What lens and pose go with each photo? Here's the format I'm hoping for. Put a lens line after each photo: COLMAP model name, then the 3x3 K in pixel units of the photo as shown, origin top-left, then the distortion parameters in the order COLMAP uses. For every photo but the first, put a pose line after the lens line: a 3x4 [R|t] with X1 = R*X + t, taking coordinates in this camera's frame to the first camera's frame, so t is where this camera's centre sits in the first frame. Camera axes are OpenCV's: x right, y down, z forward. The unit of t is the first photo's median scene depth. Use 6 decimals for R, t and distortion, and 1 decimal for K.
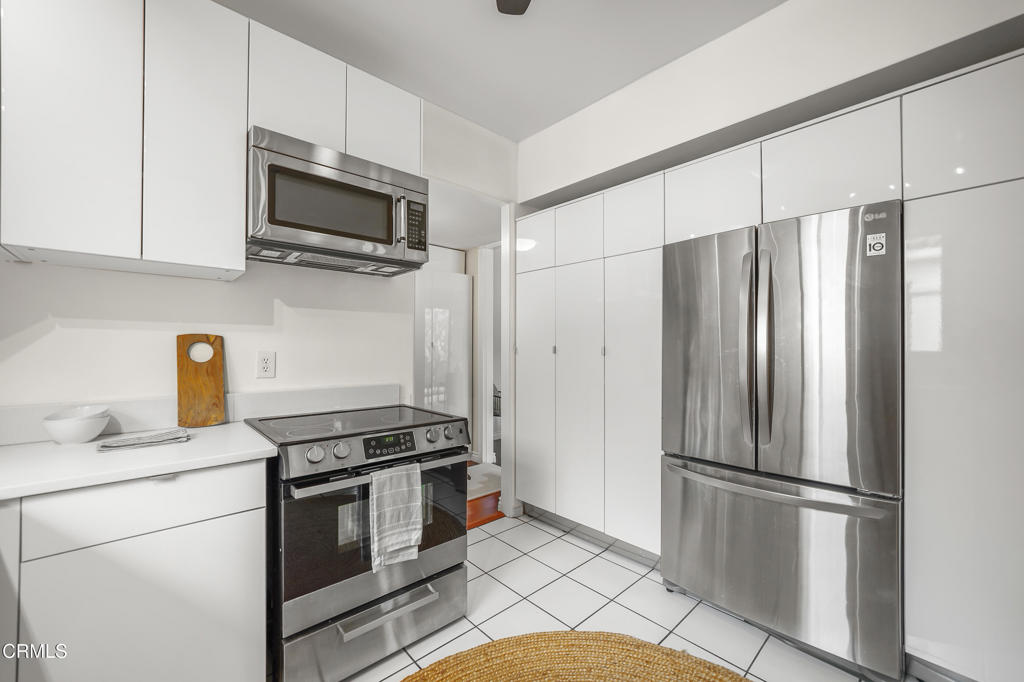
lens RADIAL K [[406.8, 0, 511.9], [0, 406.8, 345.4], [0, 0, 1]] dist [-0.014551, -0.000098]
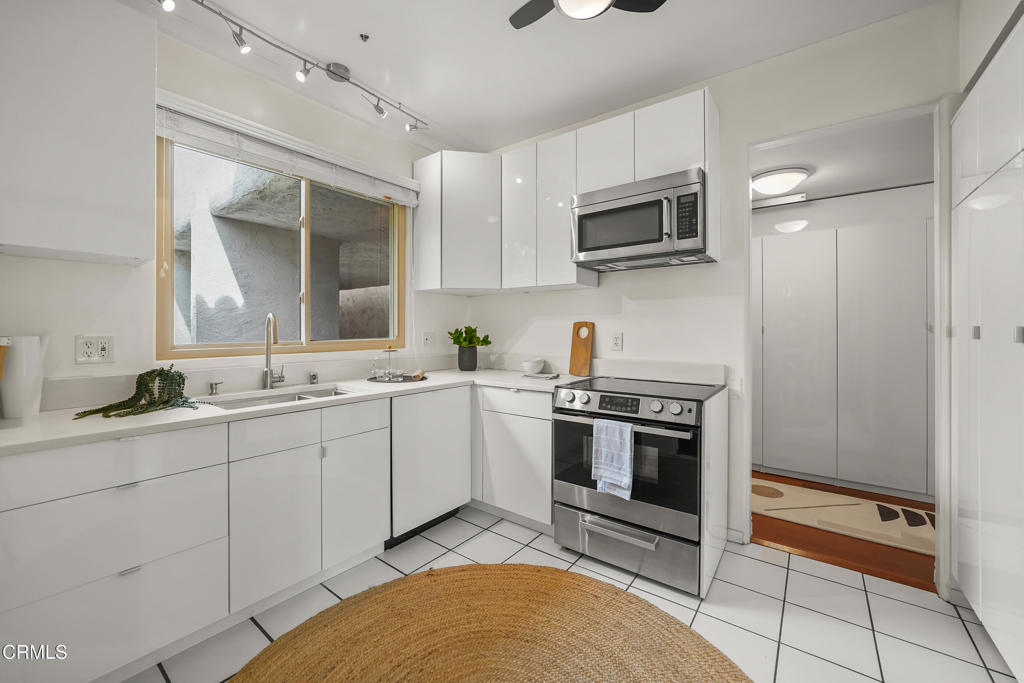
lens RADIAL K [[406.8, 0, 522.4], [0, 406.8, 328.5], [0, 0, 1]] dist [-0.014551, -0.000098]
pose [[0.184261, -0.004275, -0.982868, 0.899464], [0.005279, 0.999980, -0.003360, 0.005640], [0.982863, -0.004570, 0.184280, 0.449545]]
